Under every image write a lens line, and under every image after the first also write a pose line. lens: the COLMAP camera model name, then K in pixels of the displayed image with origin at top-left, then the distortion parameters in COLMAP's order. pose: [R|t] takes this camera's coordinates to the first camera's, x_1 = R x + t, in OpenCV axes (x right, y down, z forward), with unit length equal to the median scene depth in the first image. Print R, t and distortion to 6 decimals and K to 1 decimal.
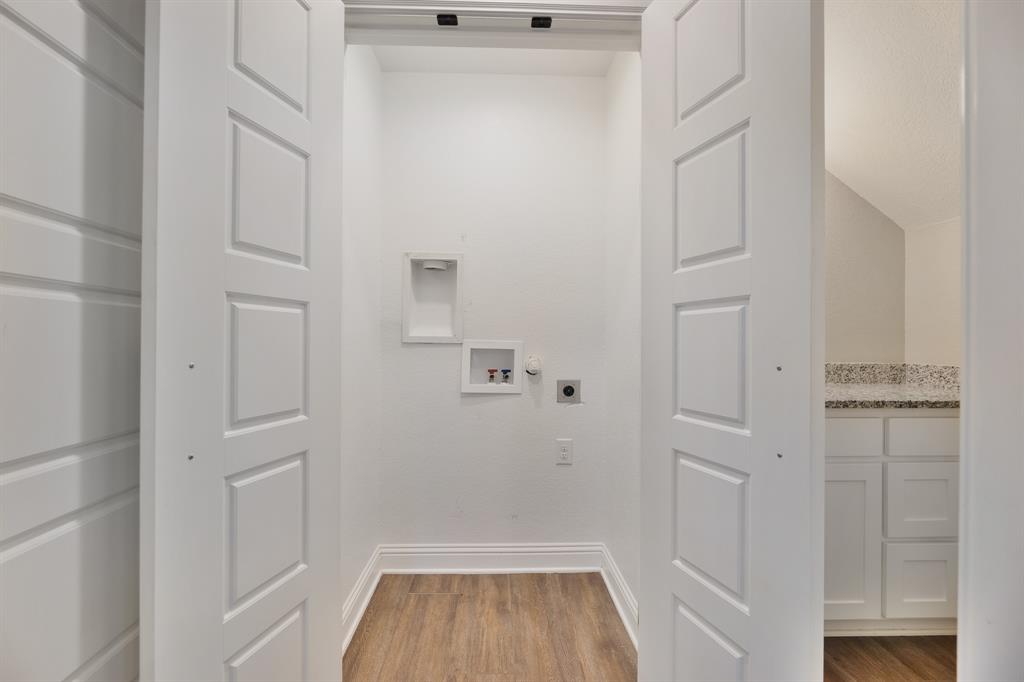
lens RADIAL K [[411.8, 0, 509.1], [0, 411.8, 340.3], [0, 0, 1]] dist [0.001515, -0.000955]
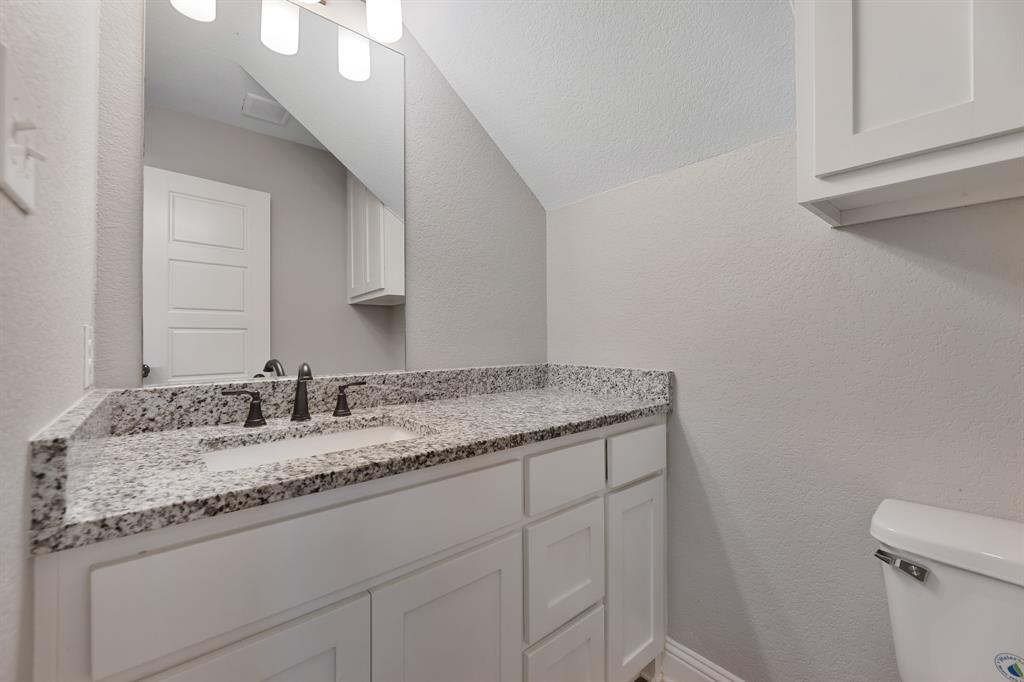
lens RADIAL K [[411.8, 0, 495.3], [0, 411.8, 340.8], [0, 0, 1]] dist [0.001515, -0.000955]
pose [[0.803905, -0.011139, 0.594653, 0.478875], [0.007701, 0.999936, 0.008320, -0.000258], [-0.594707, -0.002109, 0.803940, 0.493820]]
